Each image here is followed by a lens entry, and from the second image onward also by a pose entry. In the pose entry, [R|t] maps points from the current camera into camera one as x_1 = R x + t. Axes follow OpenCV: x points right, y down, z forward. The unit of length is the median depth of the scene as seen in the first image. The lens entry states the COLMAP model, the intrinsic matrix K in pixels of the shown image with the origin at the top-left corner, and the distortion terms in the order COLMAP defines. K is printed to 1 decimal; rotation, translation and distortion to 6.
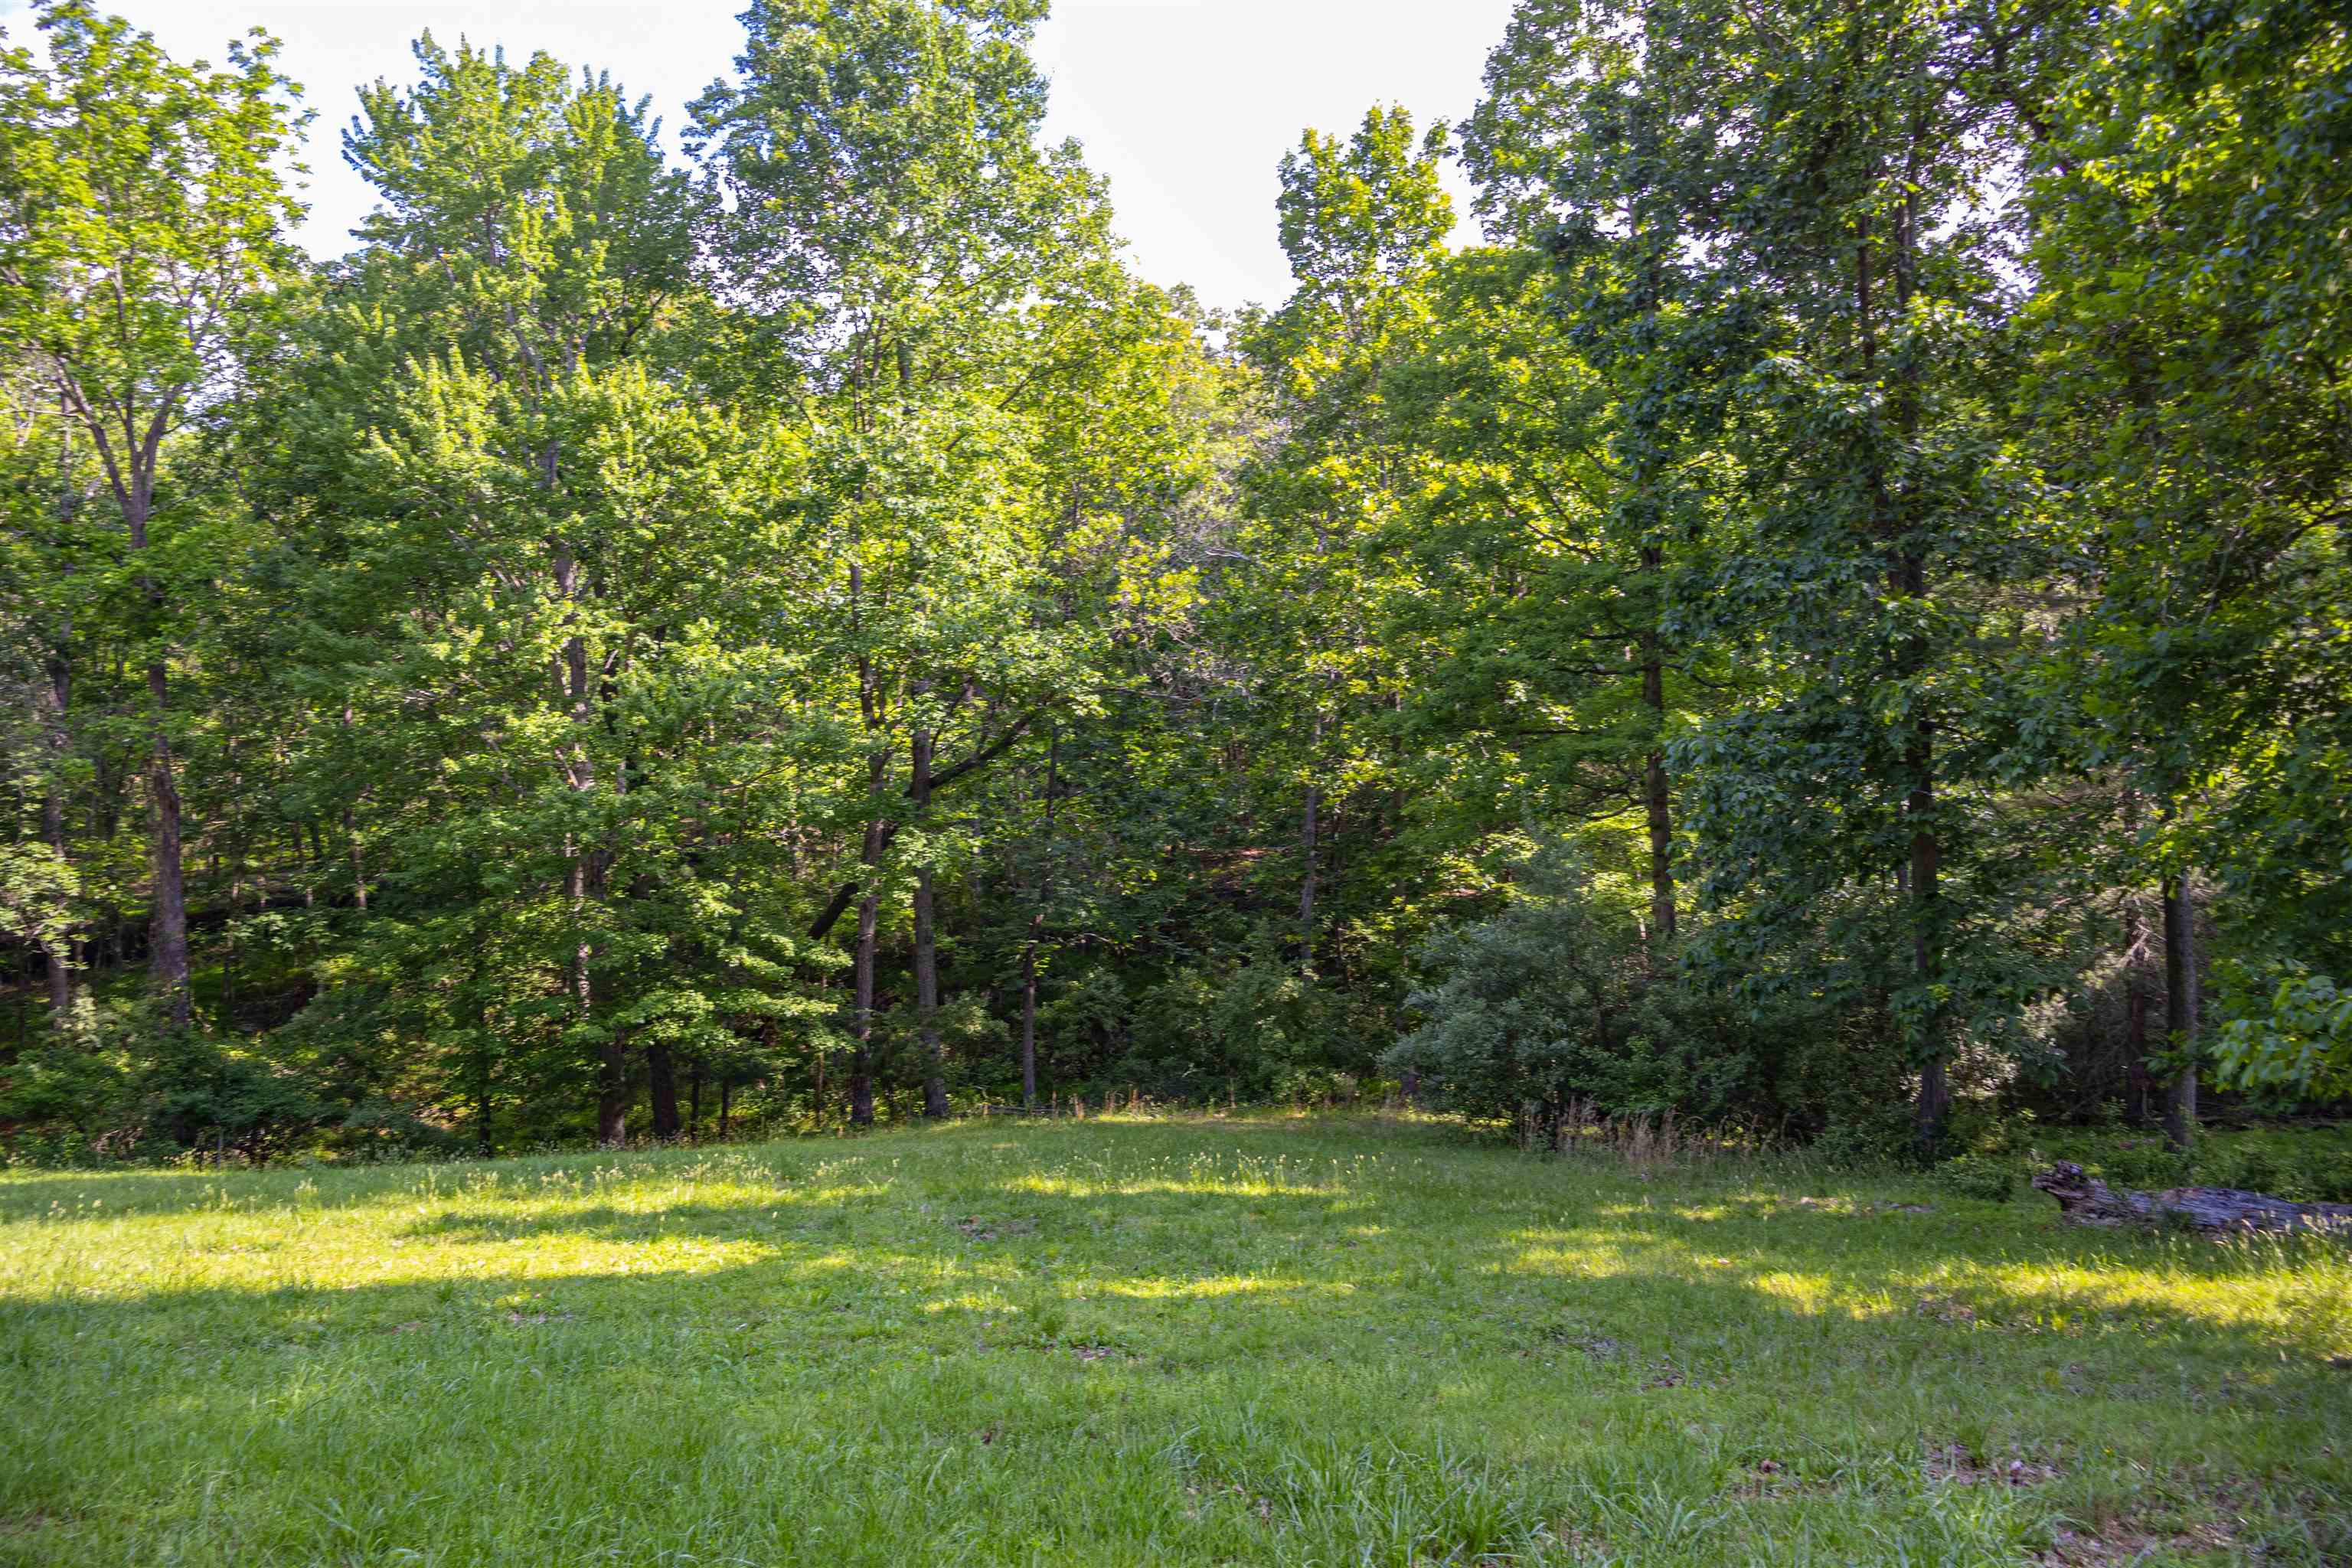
lens RADIAL K [[1933.6, 0, 1164.8], [0, 1933.6, 778.7], [0, 0, 1]] dist [-0.007485, 0.004231]
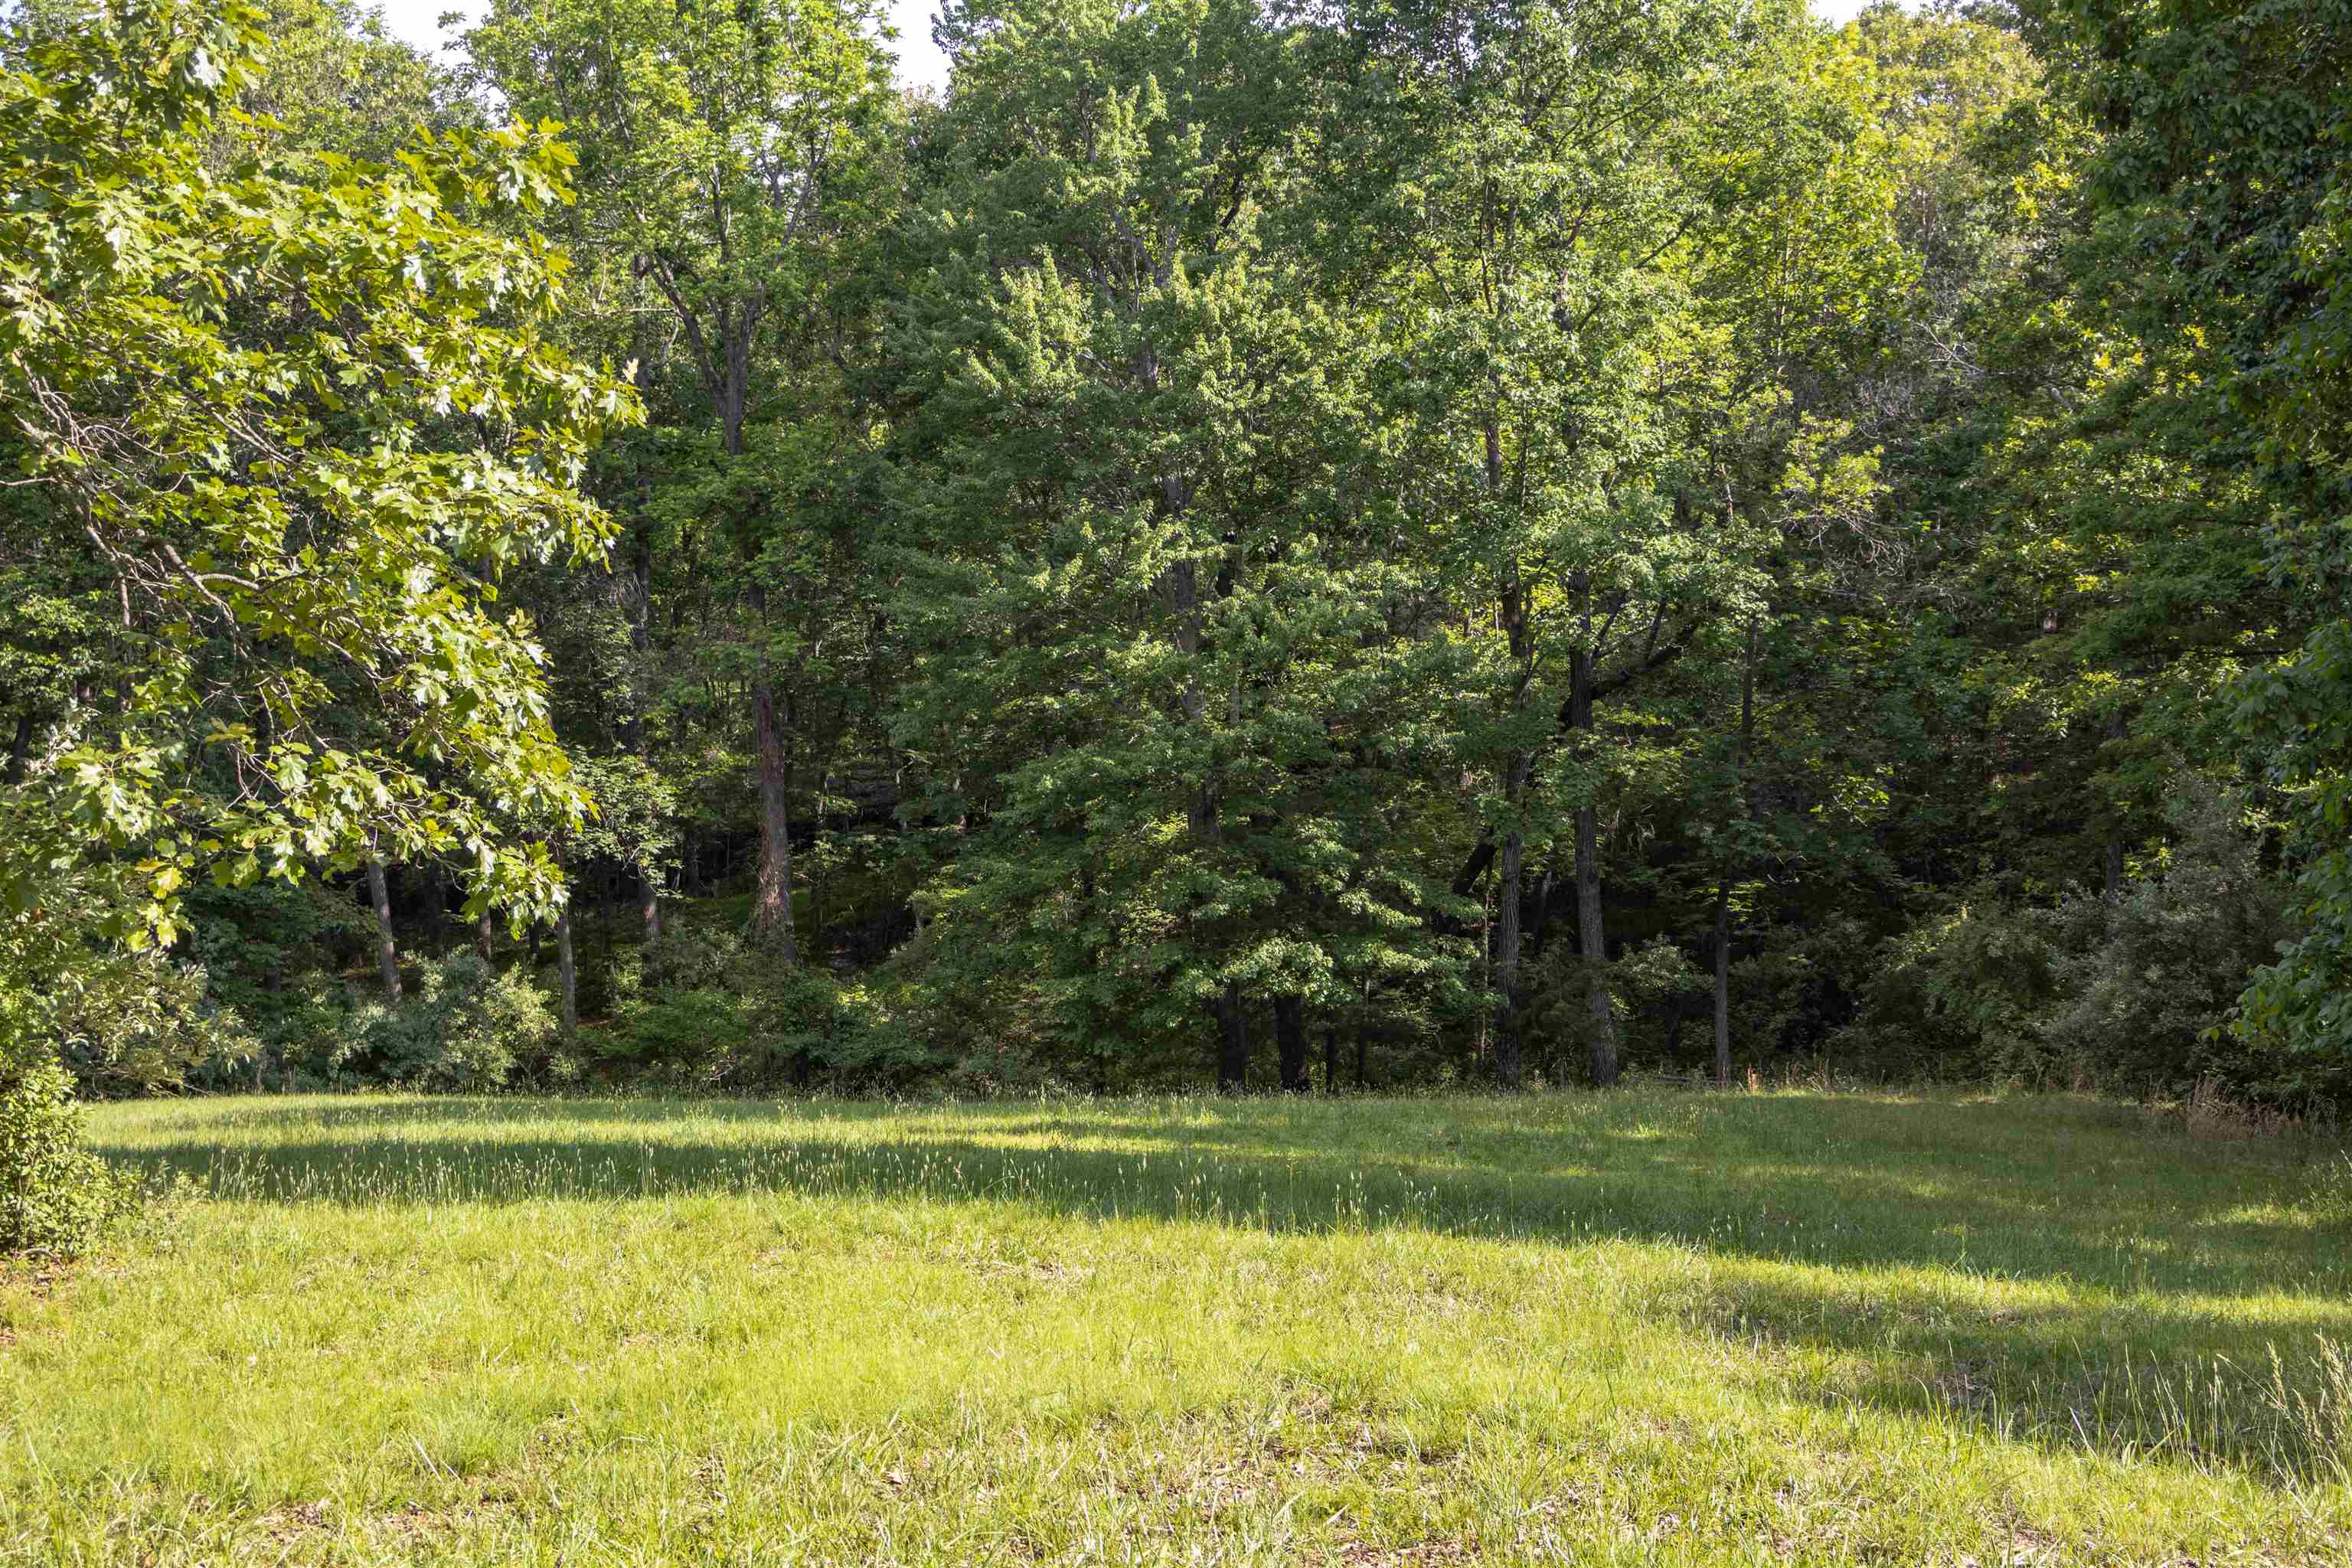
lens RADIAL K [[3083.3, 0, 1176.0], [0, 3083.3, 784.0], [0, 0, 1]] dist [-0.390941, 1.847853]
pose [[0.949988, 0.002815, -0.312275, 0.144766], [0.018599, 0.997674, 0.065575, -0.058406], [0.311733, -0.068104, 0.947726, -0.377716]]
